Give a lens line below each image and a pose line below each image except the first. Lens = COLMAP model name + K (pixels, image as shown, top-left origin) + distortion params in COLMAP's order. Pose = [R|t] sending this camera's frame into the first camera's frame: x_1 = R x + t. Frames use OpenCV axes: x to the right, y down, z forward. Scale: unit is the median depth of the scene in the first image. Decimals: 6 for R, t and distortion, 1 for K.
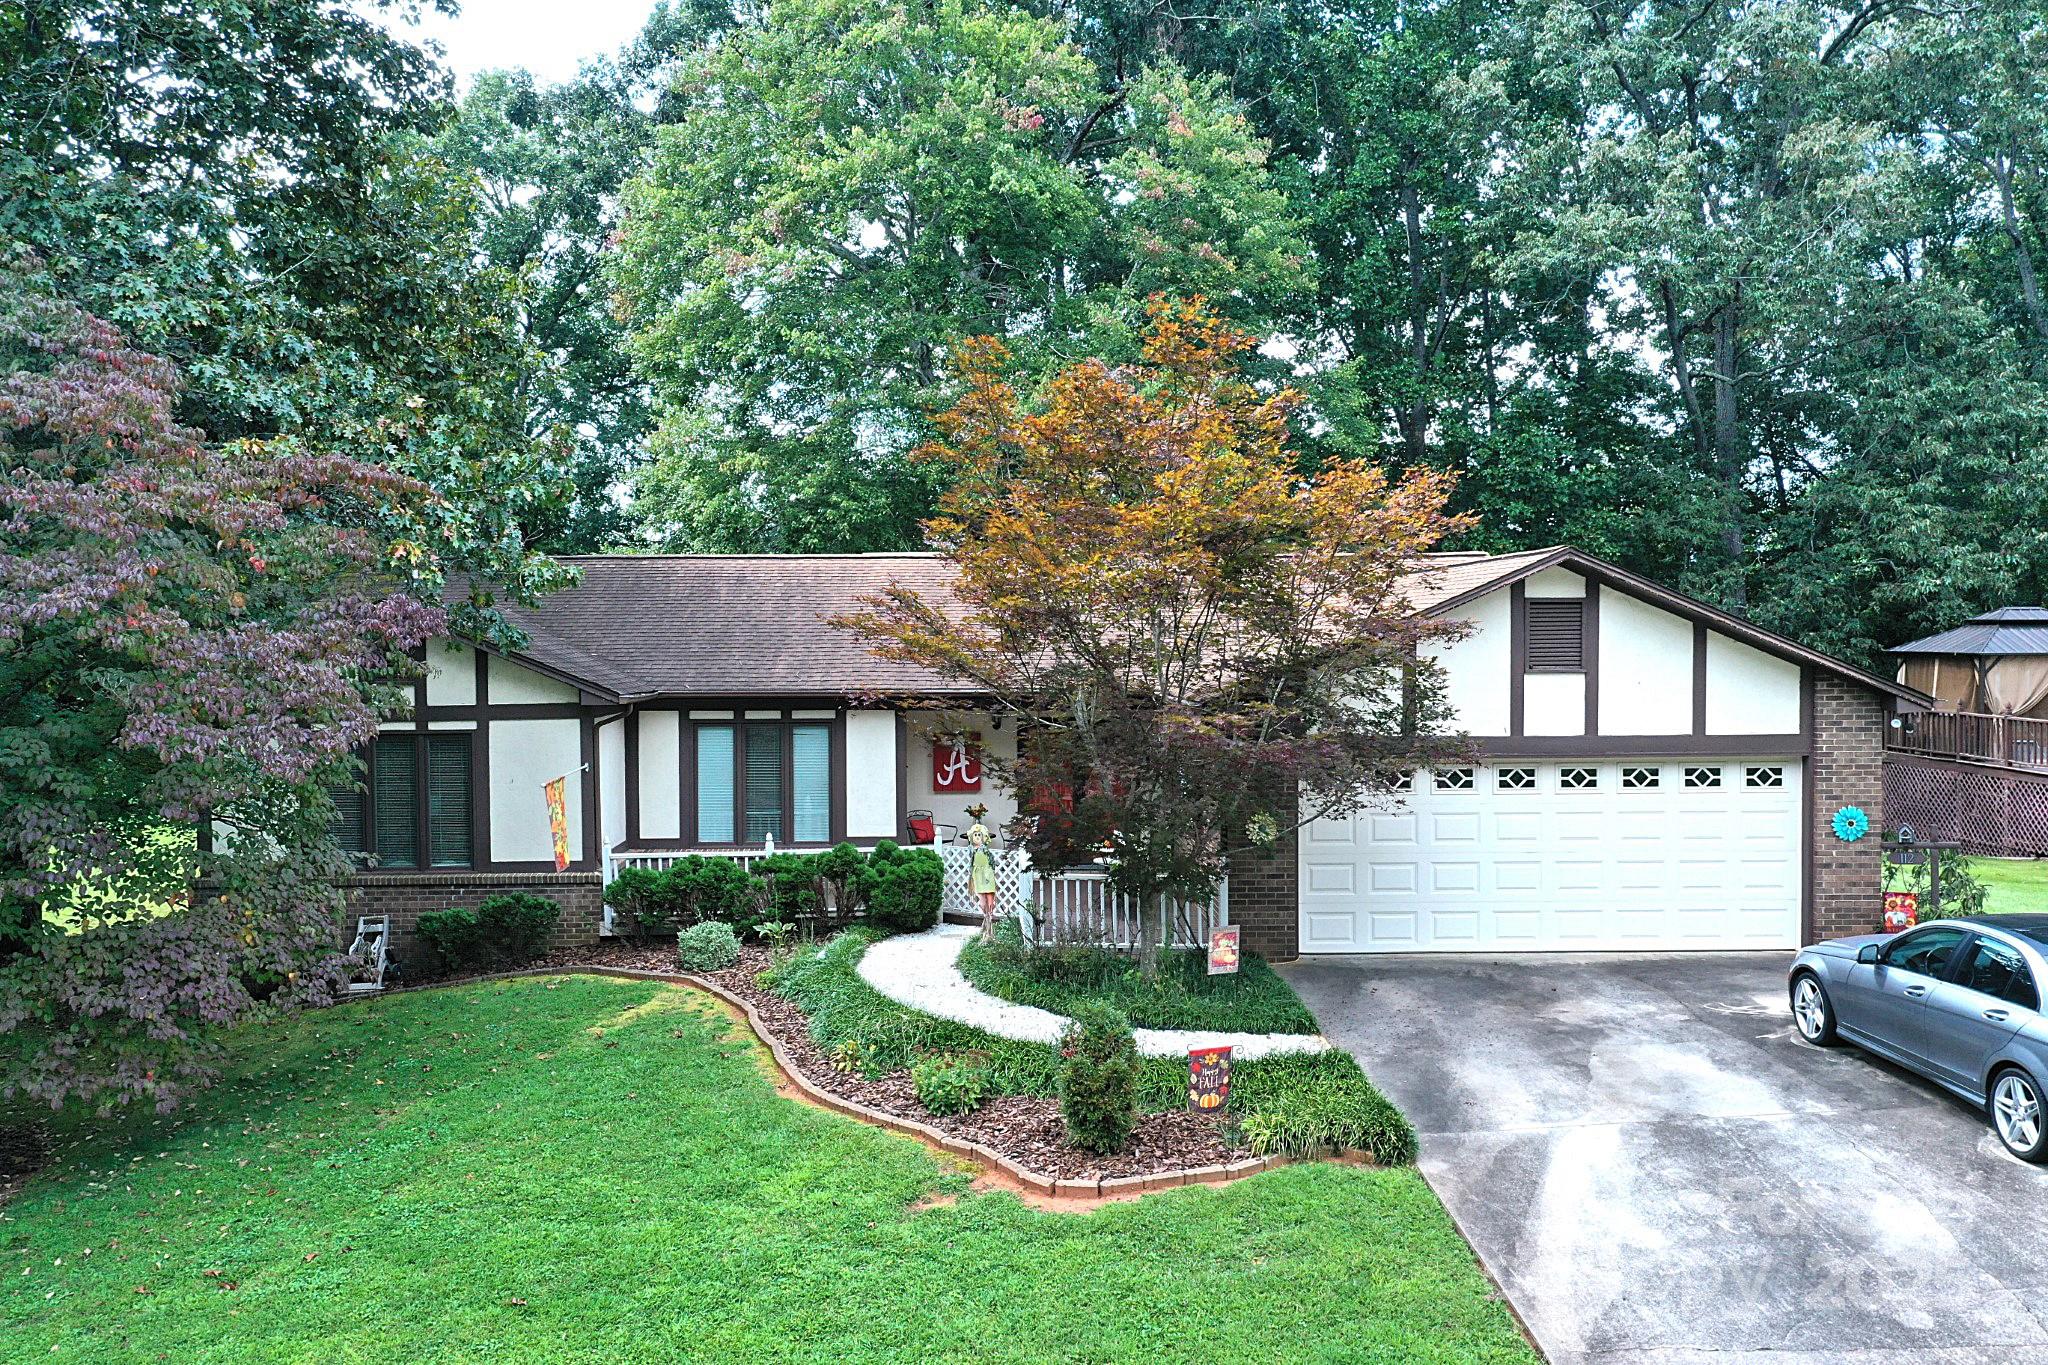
lens RADIAL K [[1620.3, 0, 1015.8], [0, 1620.3, 681.1], [0, 0, 1]] dist [0.009438, 0.002644]
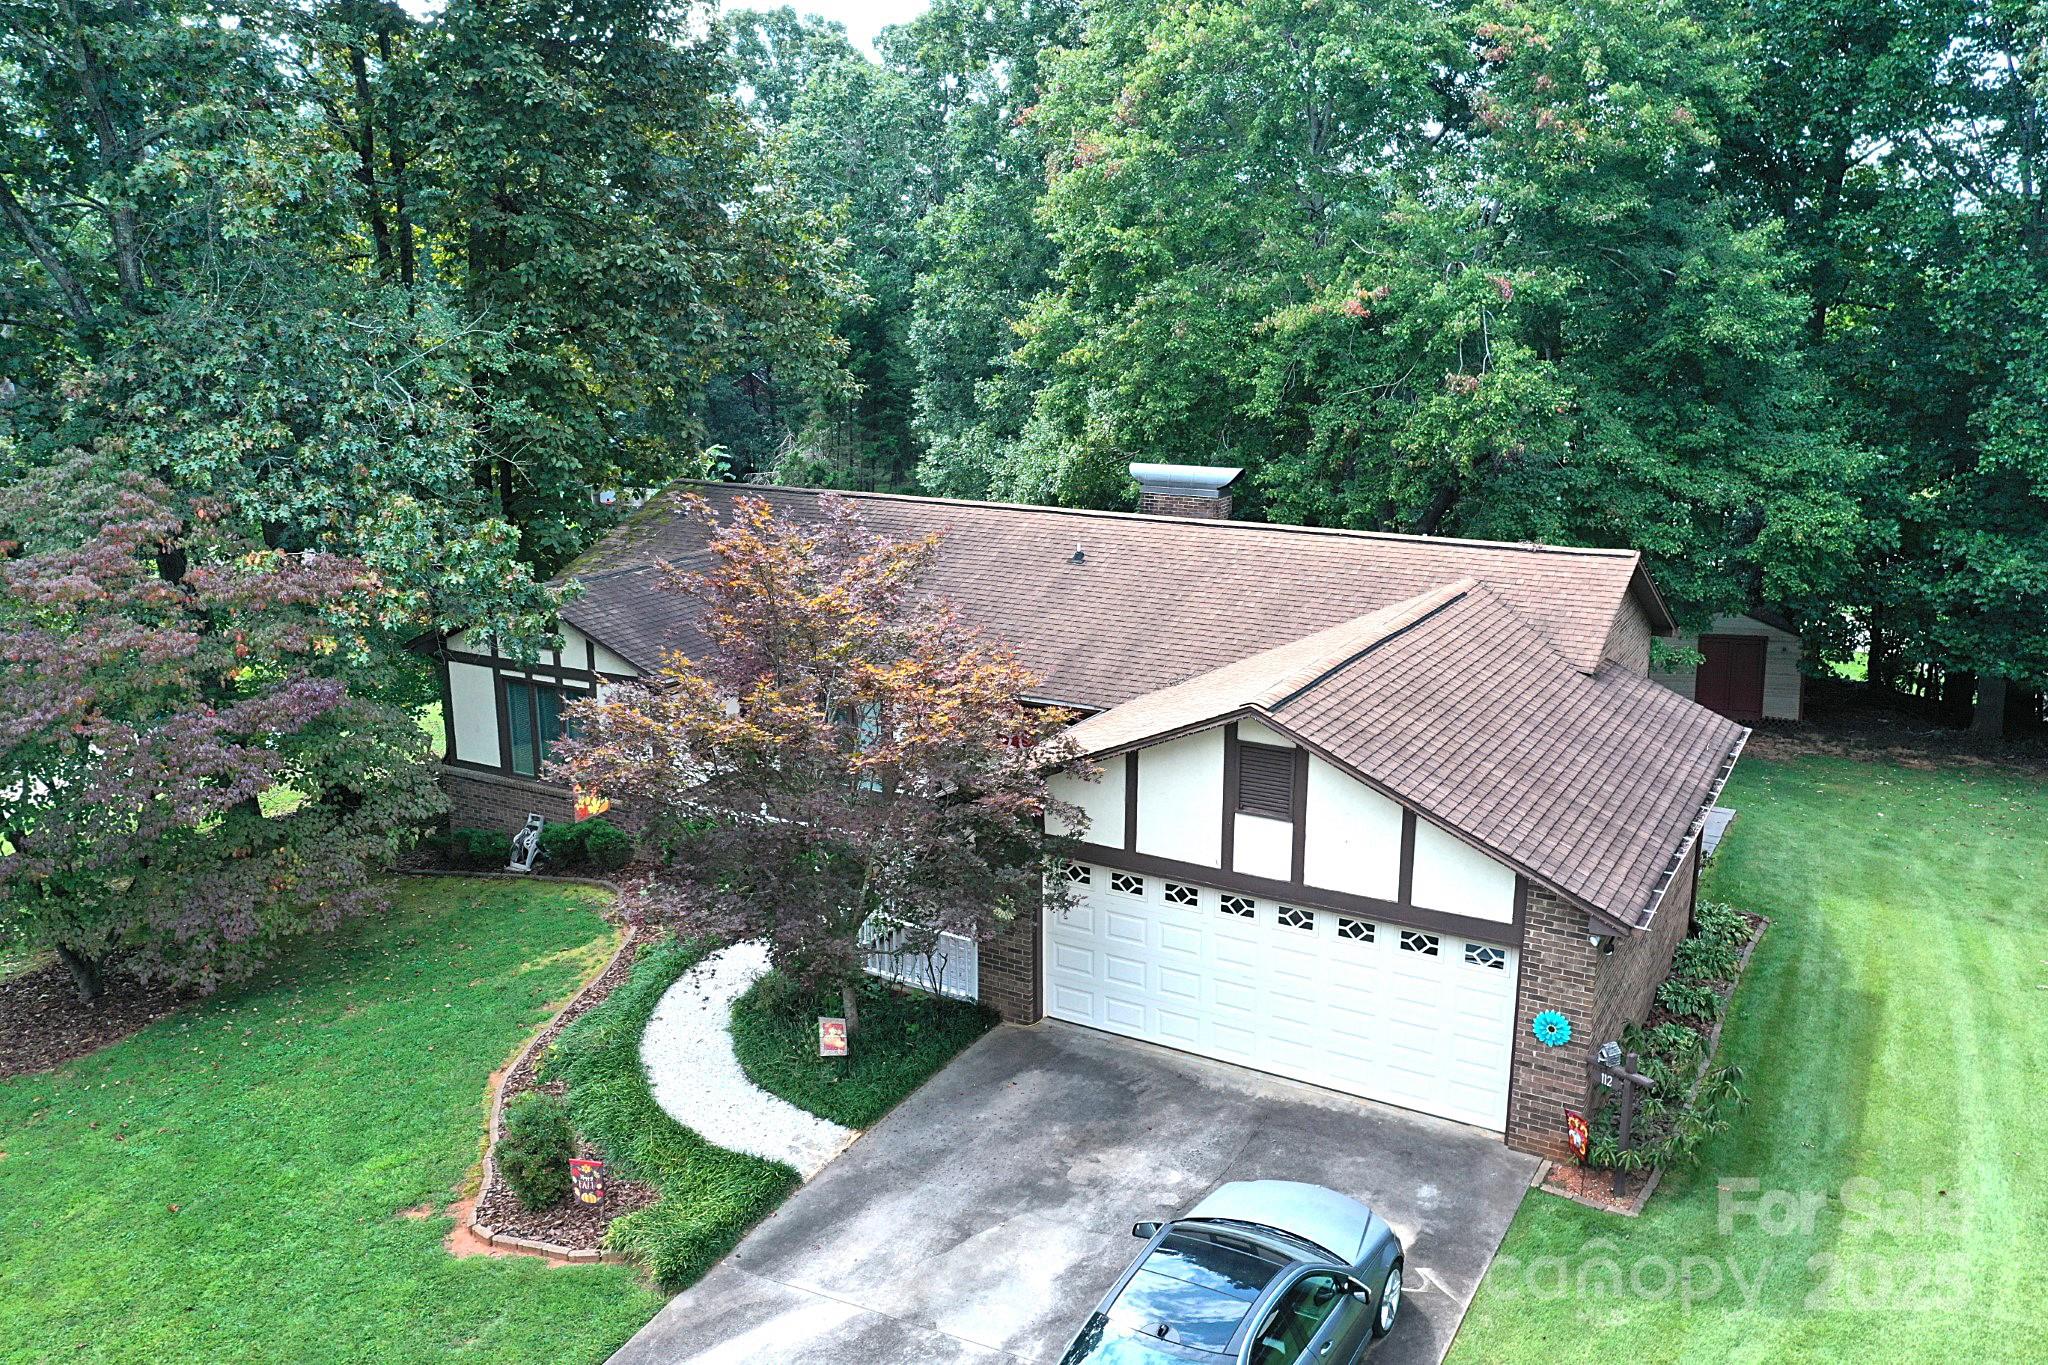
lens RADIAL K [[1639.5, 0, 1019.1], [0, 1639.5, 689.8], [0, 0, 1]] dist [0.010249, -0.008441]
pose [[0.851227, 0.132042, -0.507915, 0.719918], [-0.017093, 0.974292, 0.224638, -0.310315], [0.524519, -0.182536, 0.831601, 0.105089]]
